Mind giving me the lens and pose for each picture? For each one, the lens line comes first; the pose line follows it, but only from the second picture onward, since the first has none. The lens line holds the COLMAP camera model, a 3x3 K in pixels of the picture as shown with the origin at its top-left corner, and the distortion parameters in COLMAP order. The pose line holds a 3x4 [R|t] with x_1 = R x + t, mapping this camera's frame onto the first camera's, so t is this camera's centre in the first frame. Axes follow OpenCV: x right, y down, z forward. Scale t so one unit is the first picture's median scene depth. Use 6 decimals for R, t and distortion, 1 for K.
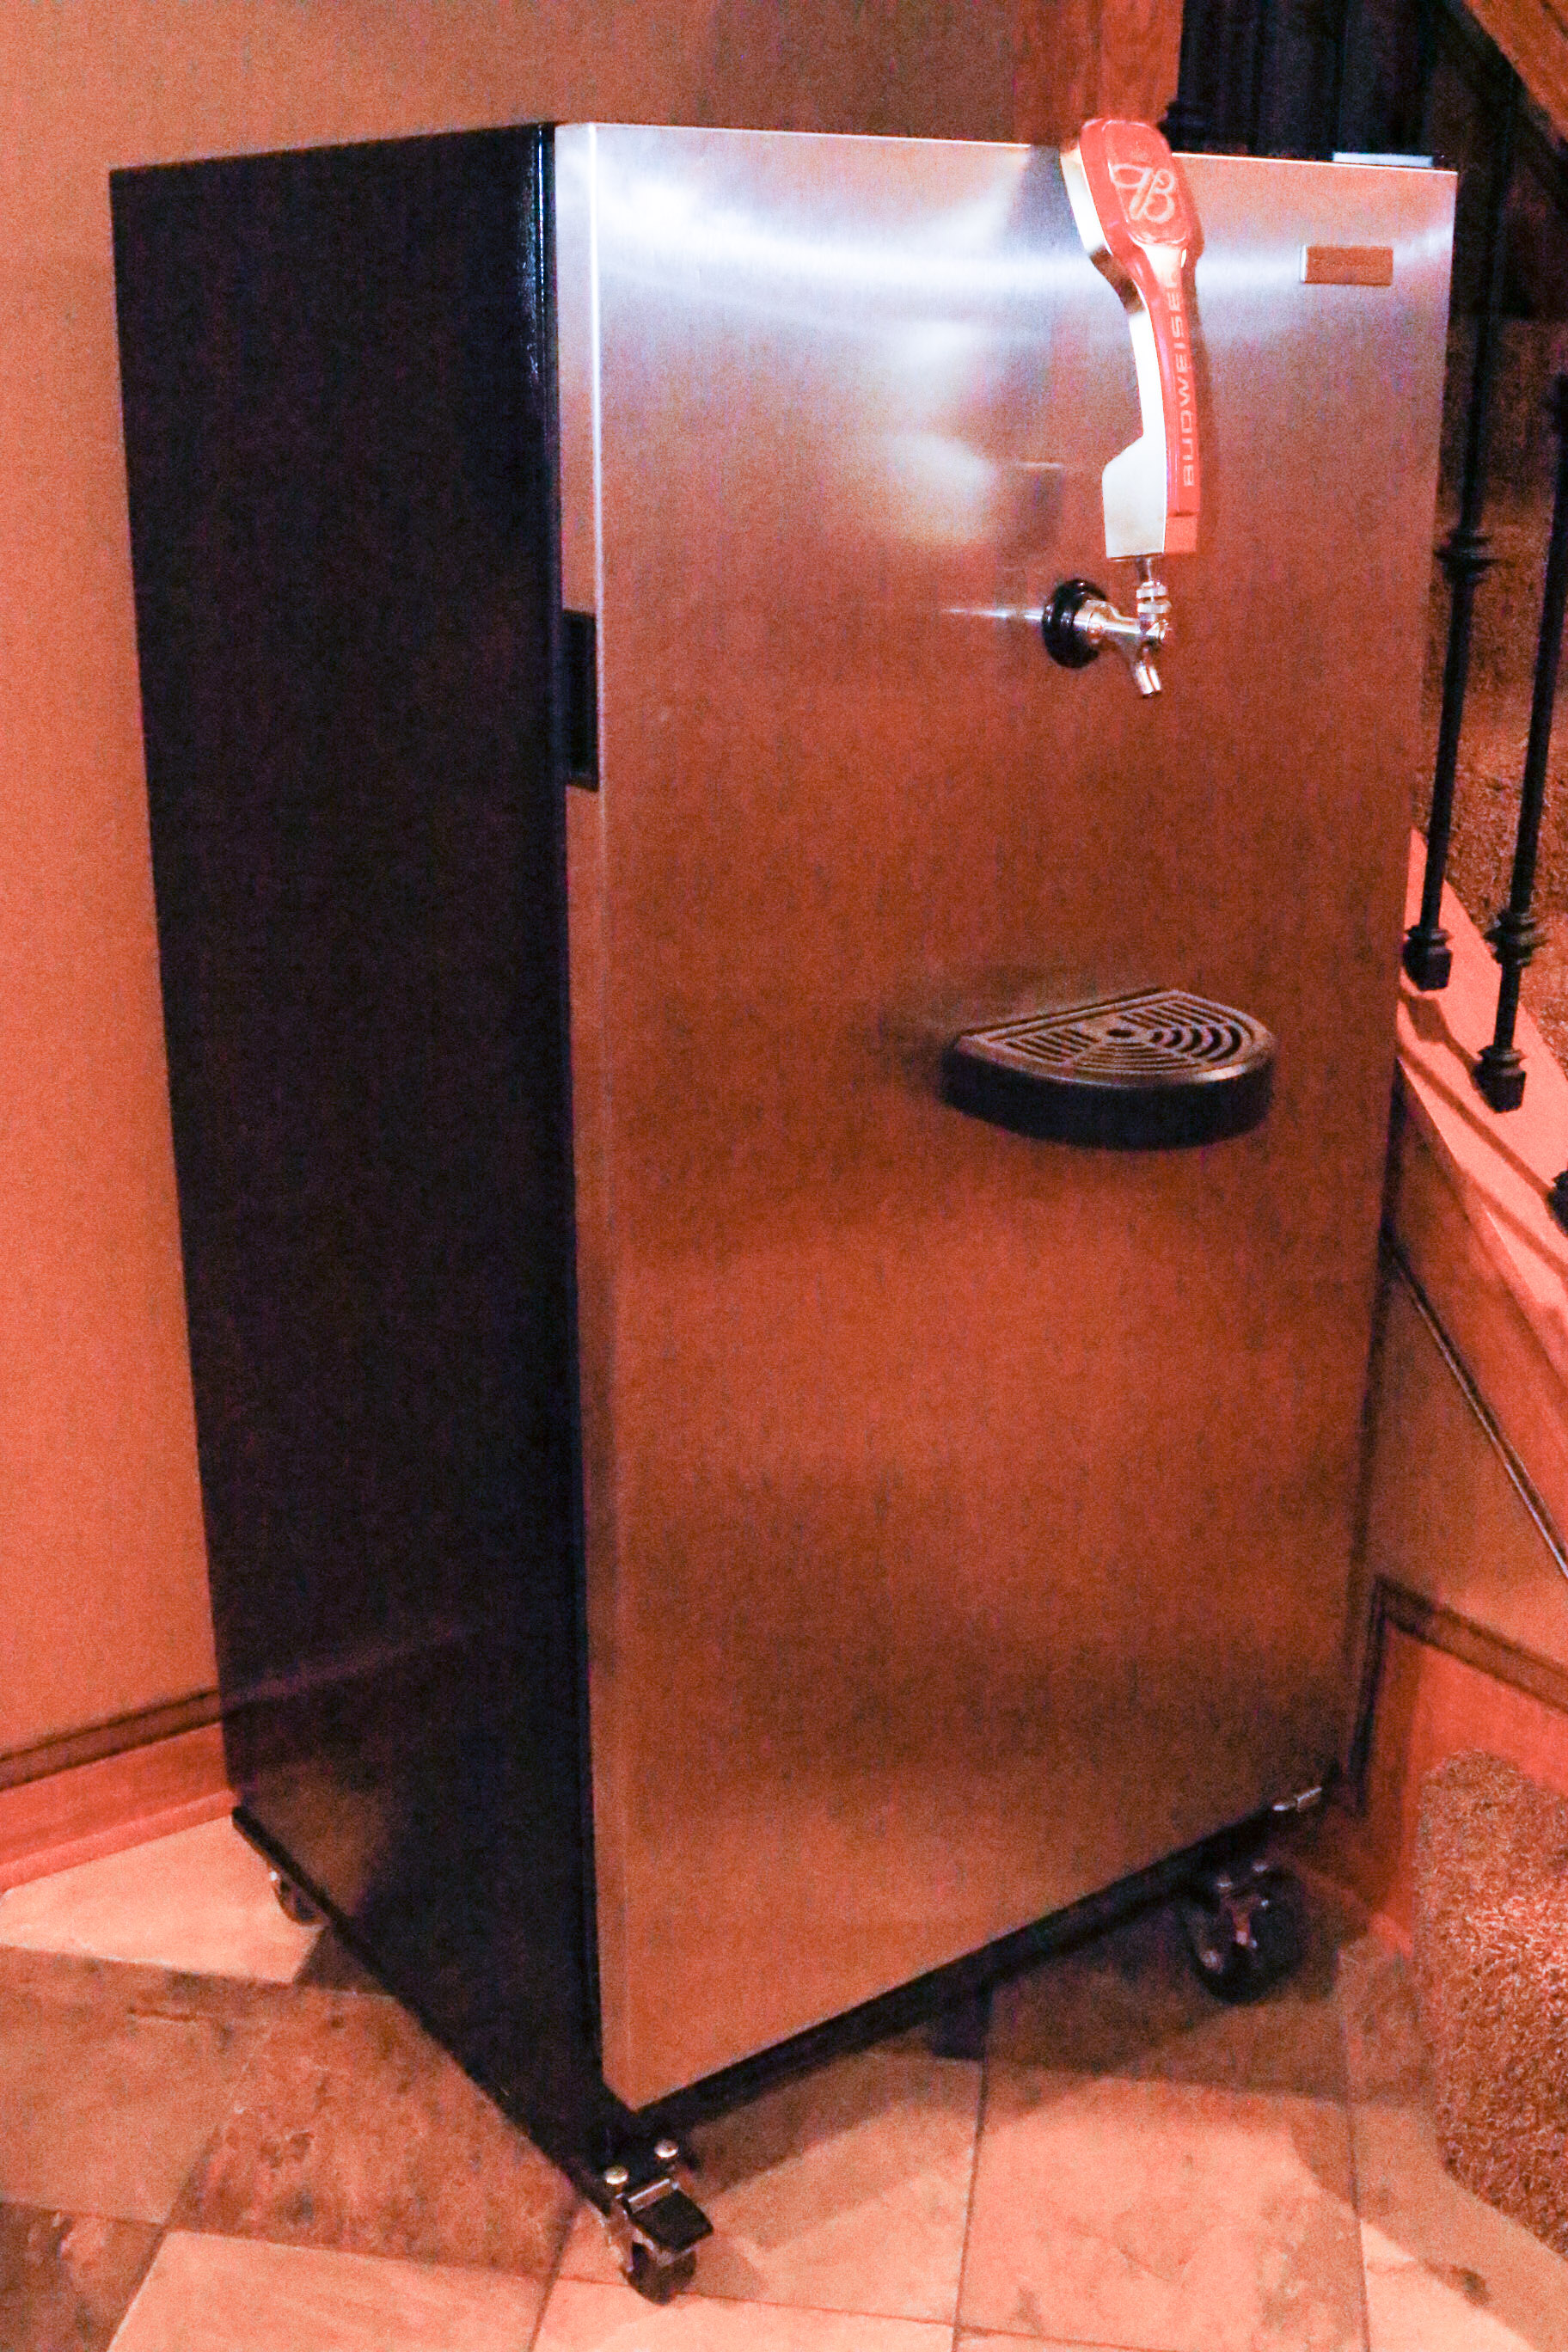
lens RADIAL K [[2555.9, 0, 783.5], [0, 2555.9, 1209.6], [0, 0, 1]] dist [-0.014541, 0.013797]
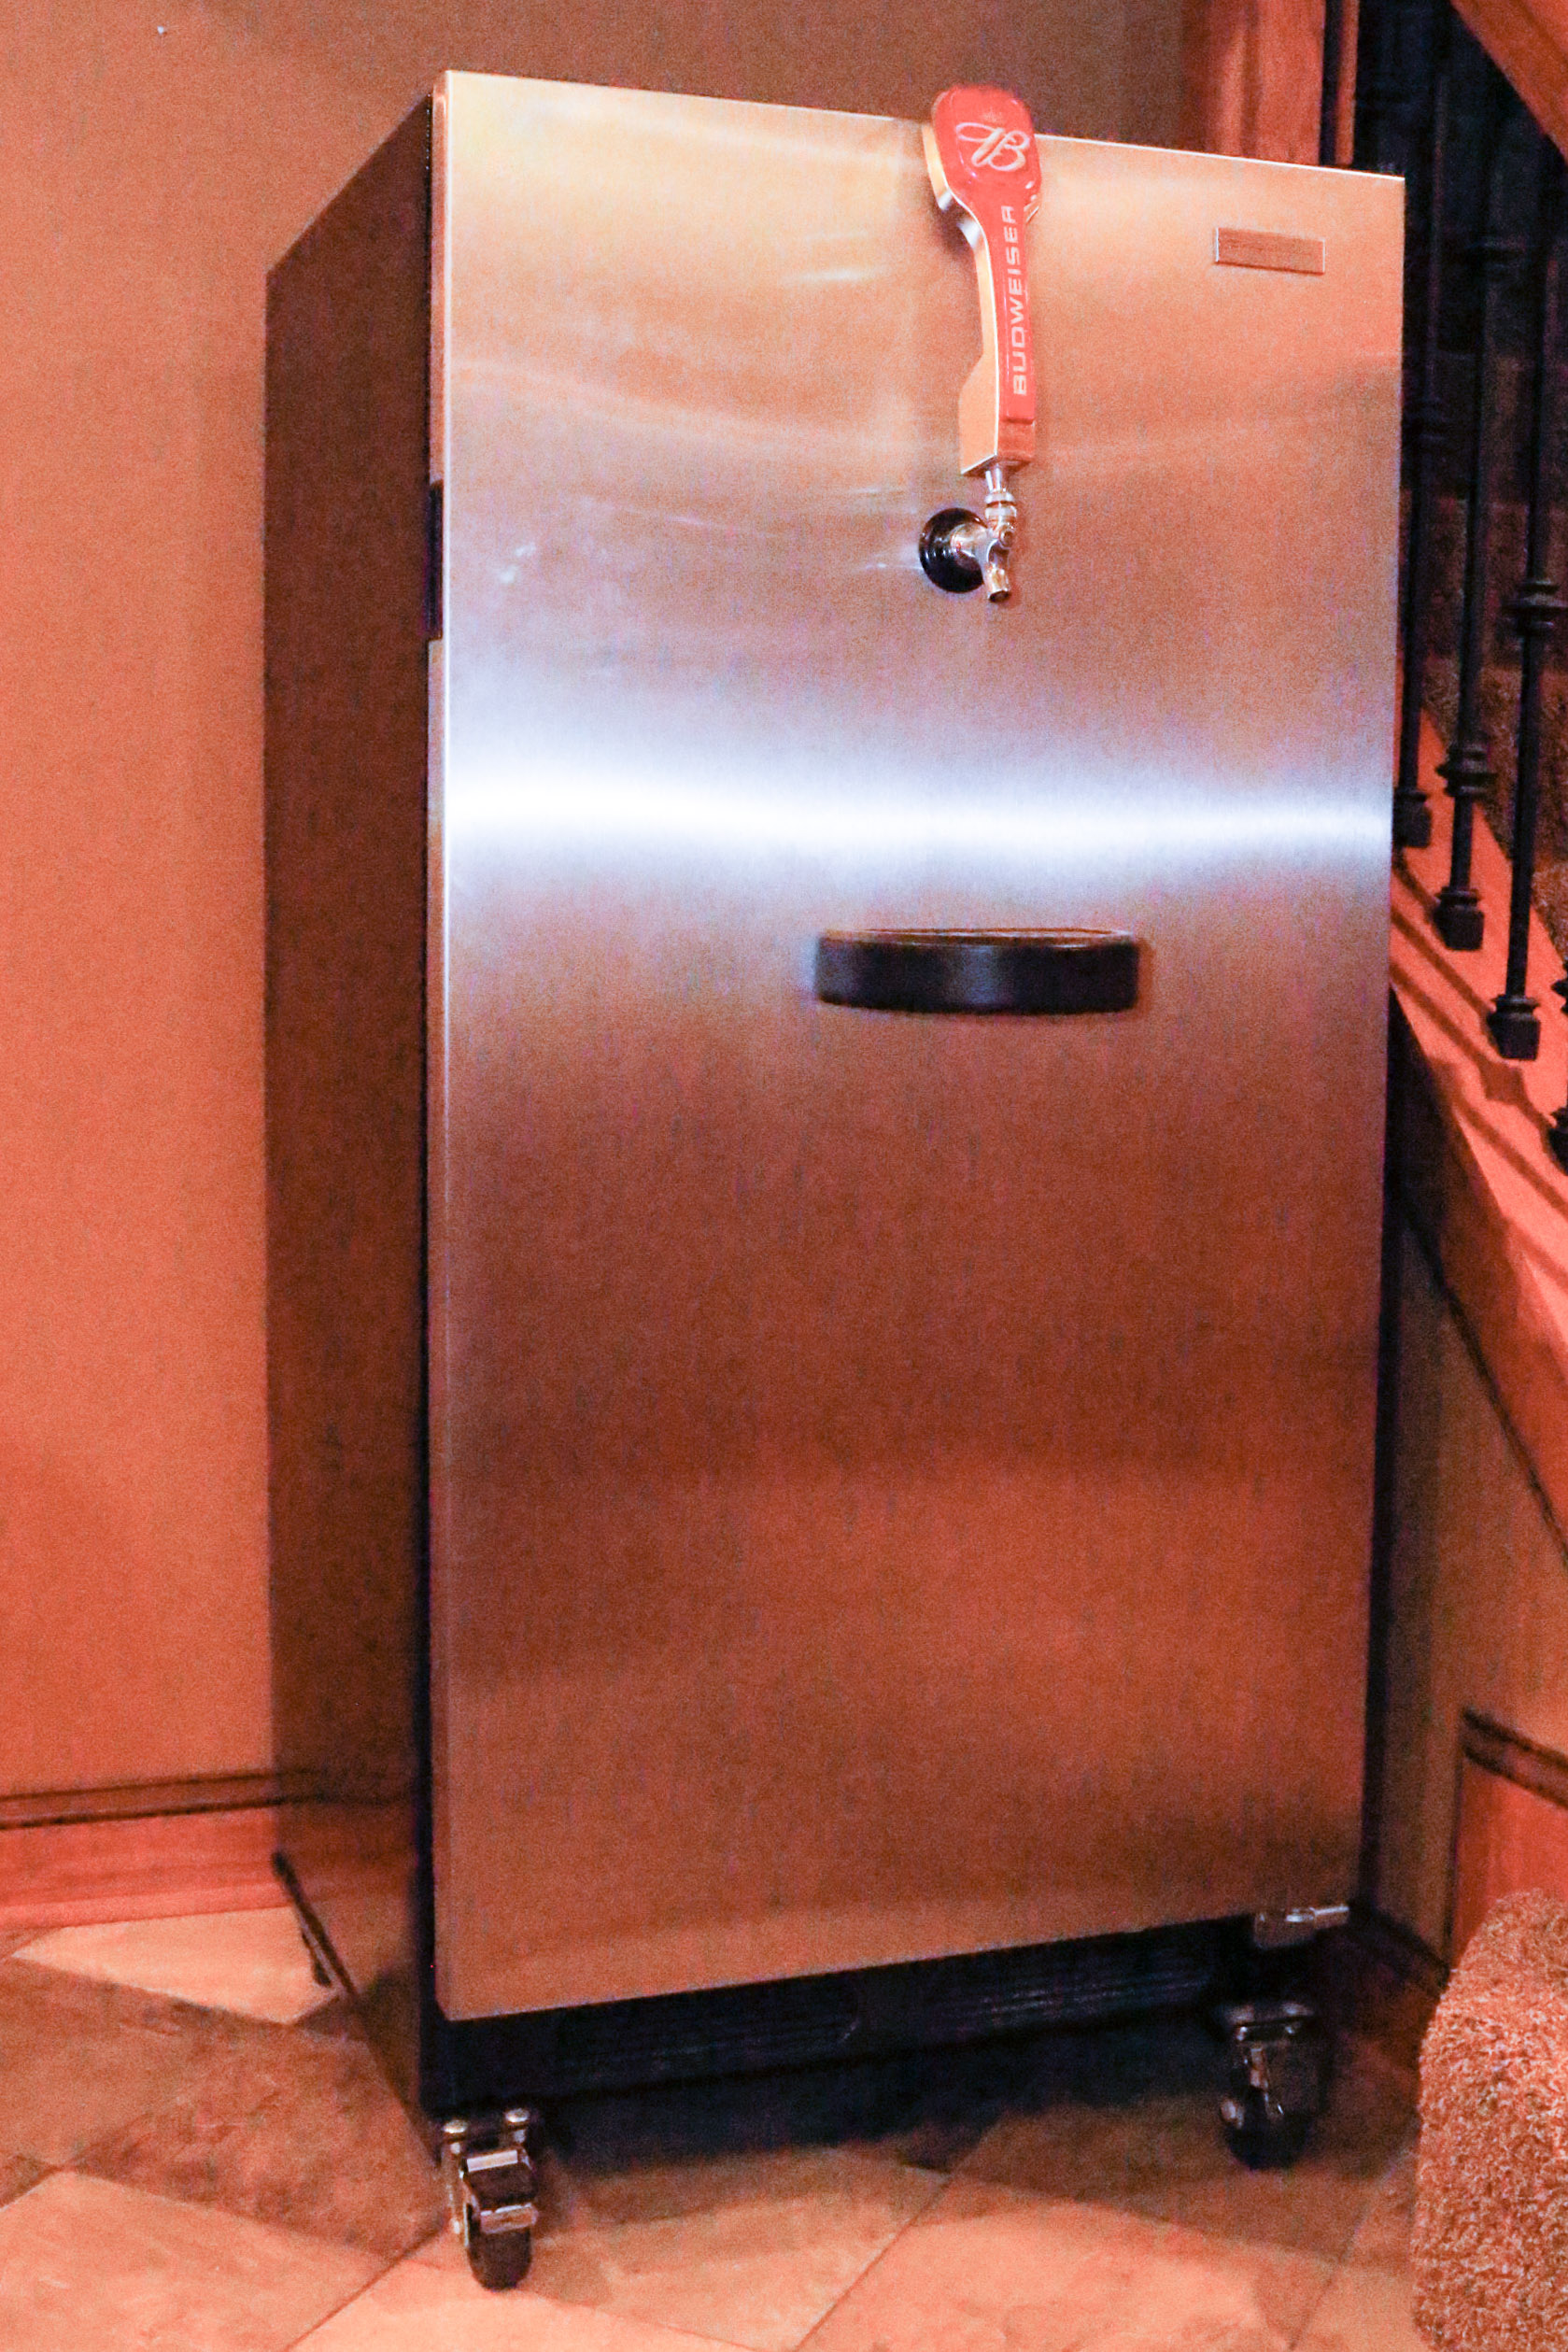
lens RADIAL K [[2848.2, 0, 784.0], [0, 2848.2, 1176.0], [0, 0, 1]] dist [0.008710, -0.001097]
pose [[0.961161, 0.037402, -0.273441, 0.300890], [-0.102059, 0.968711, -0.226239, 0.237250], [0.256423, 0.245359, 0.934904, -0.052080]]
